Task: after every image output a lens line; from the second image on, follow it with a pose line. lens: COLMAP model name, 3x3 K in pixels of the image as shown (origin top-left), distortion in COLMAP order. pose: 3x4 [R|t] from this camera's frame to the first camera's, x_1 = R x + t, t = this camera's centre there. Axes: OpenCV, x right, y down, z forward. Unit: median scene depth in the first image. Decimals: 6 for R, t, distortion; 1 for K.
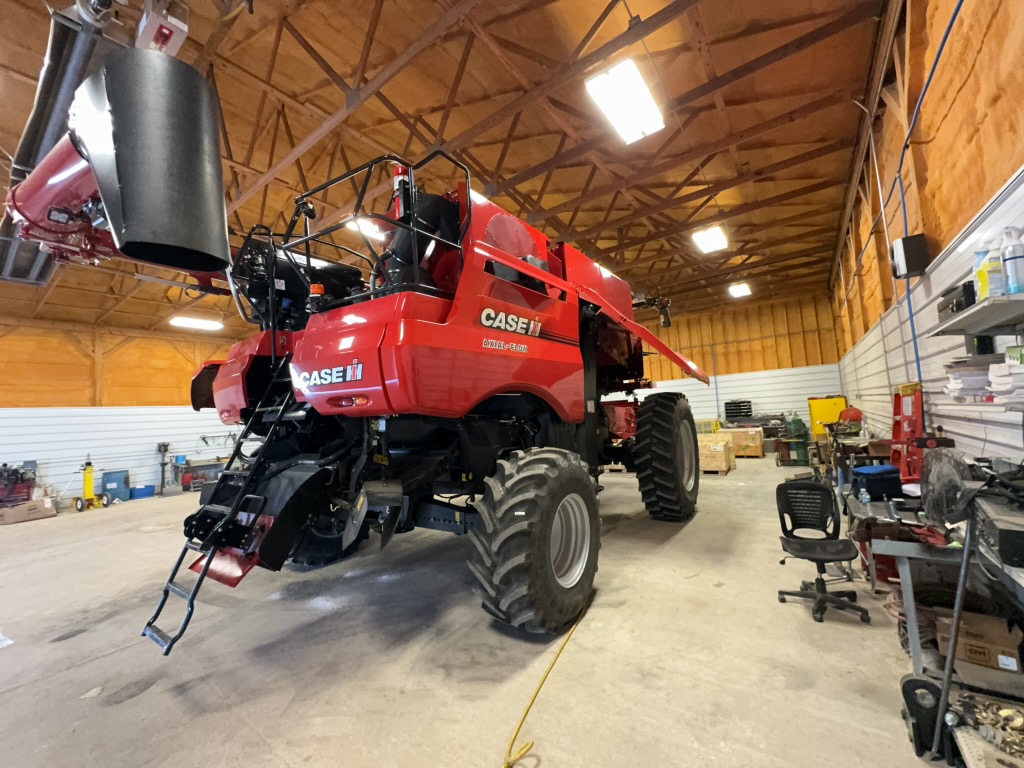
lens RADIAL K [[407.9, 0, 511.5], [0, 407.9, 385.5], [0, 0, 1]] dist [-0.003377, 0.000774]
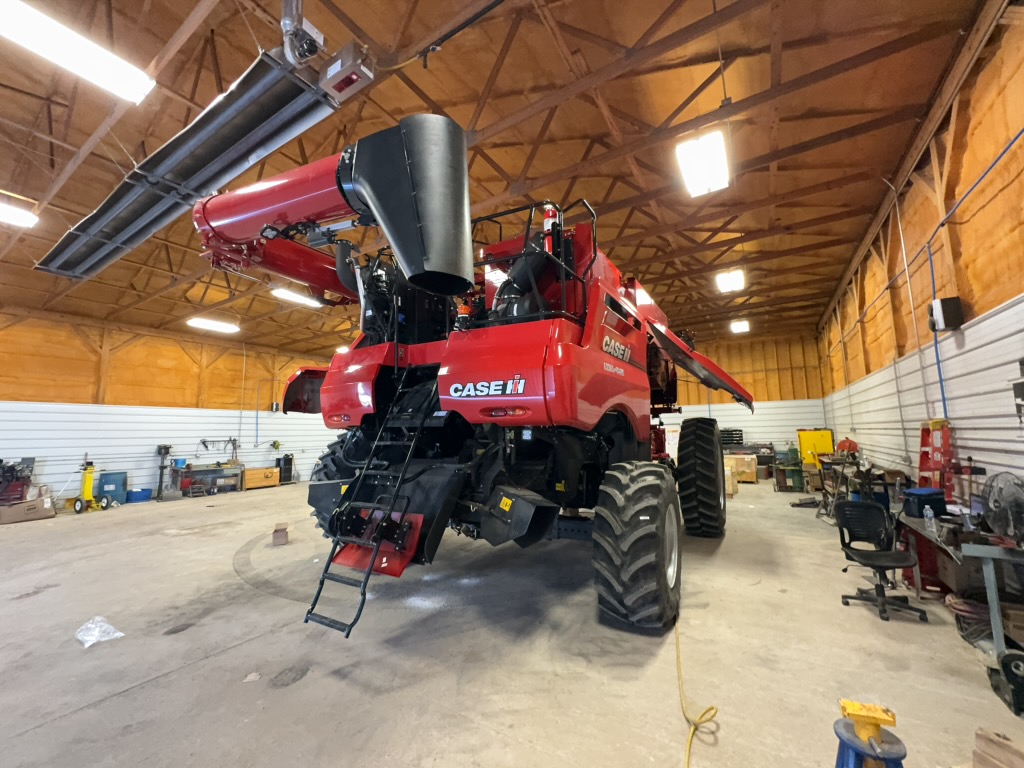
lens RADIAL K [[407.9, 0, 511.3], [0, 407.9, 385.4], [0, 0, 1]] dist [-0.003377, 0.000774]
pose [[0.996277, 0.053305, 0.067751, -0.315365], [-0.050087, 0.997574, -0.048341, 0.013255], [-0.070163, 0.044768, 0.996530, -0.085946]]
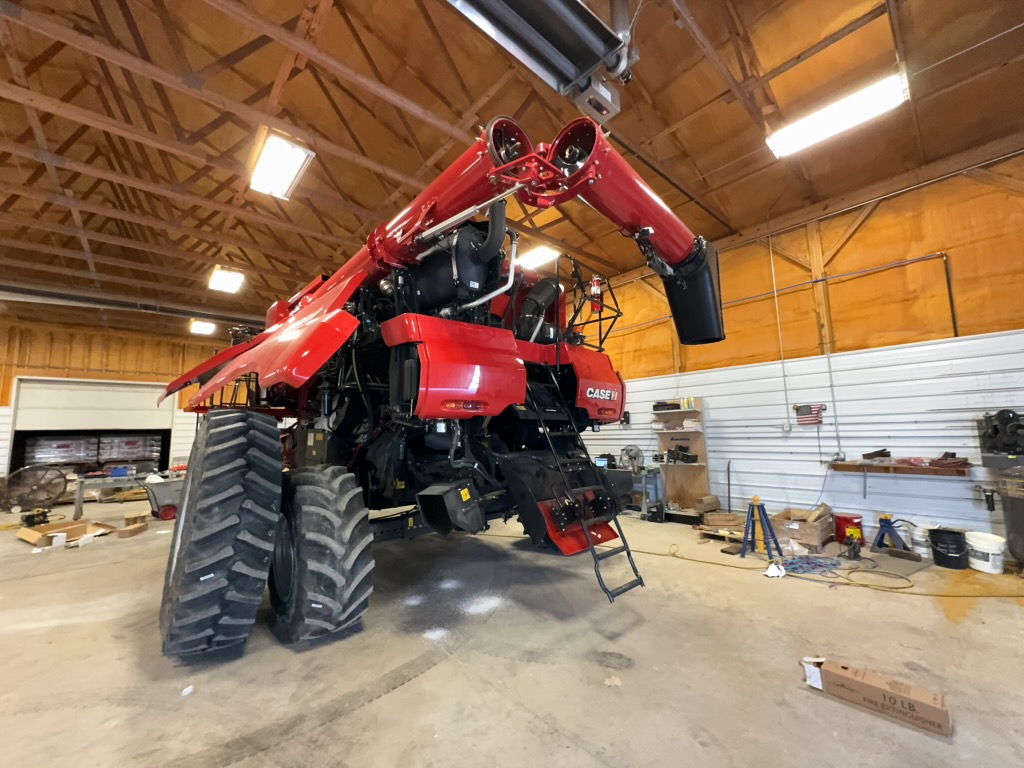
lens RADIAL K [[407.9, 0, 511.5], [0, 407.9, 386.3], [0, 0, 1]] dist [-0.003377, 0.000774]
pose [[0.219982, 0.167291, 0.961052, -1.424041], [-0.060752, 0.985623, -0.157662, 0.150675], [-0.973610, -0.023703, 0.226983, 0.687109]]
